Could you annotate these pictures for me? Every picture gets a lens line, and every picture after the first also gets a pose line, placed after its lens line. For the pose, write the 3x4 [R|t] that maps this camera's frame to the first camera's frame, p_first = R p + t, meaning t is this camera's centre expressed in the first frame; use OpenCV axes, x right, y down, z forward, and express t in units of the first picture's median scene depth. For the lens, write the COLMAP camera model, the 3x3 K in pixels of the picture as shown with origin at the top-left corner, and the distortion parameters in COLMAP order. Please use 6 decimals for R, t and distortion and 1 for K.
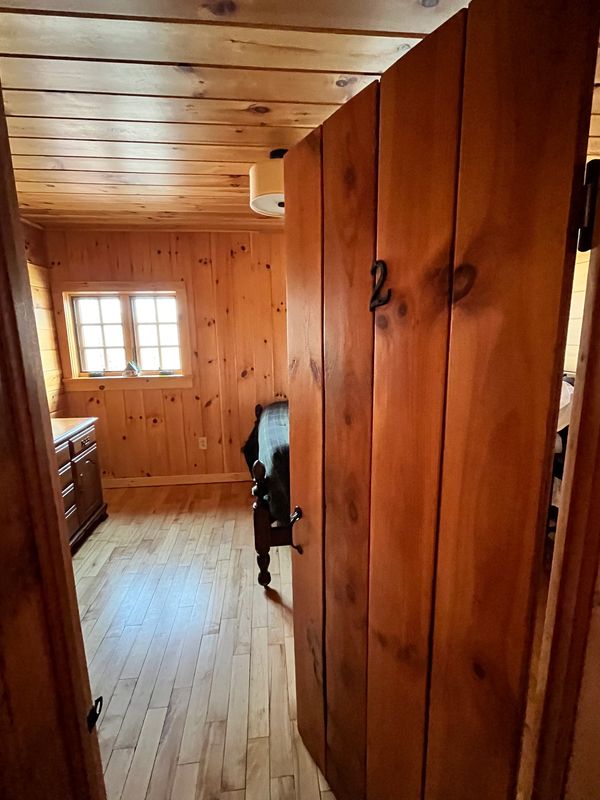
lens RADIAL K [[356.4, 0, 300.0], [0, 356.4, 401.3], [0, 0, 1]] dist [-0.002986, -0.001378]
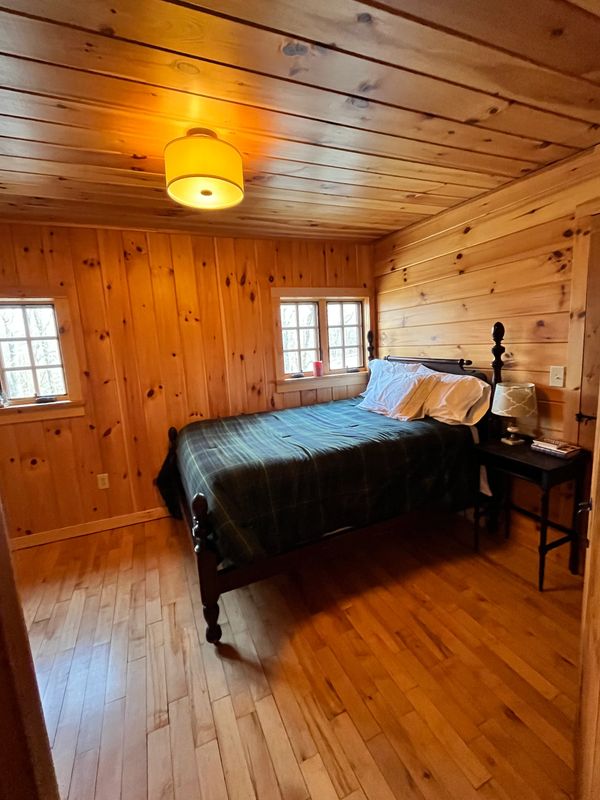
lens RADIAL K [[356.4, 0, 300.5], [0, 356.4, 400.1], [0, 0, 1]] dist [-0.002986, -0.001378]
pose [[0.951504, -0.083215, 0.296169, -0.073147], [0.095365, 0.995082, -0.026790, -0.003734], [-0.292483, 0.053735, 0.954760, 0.078008]]
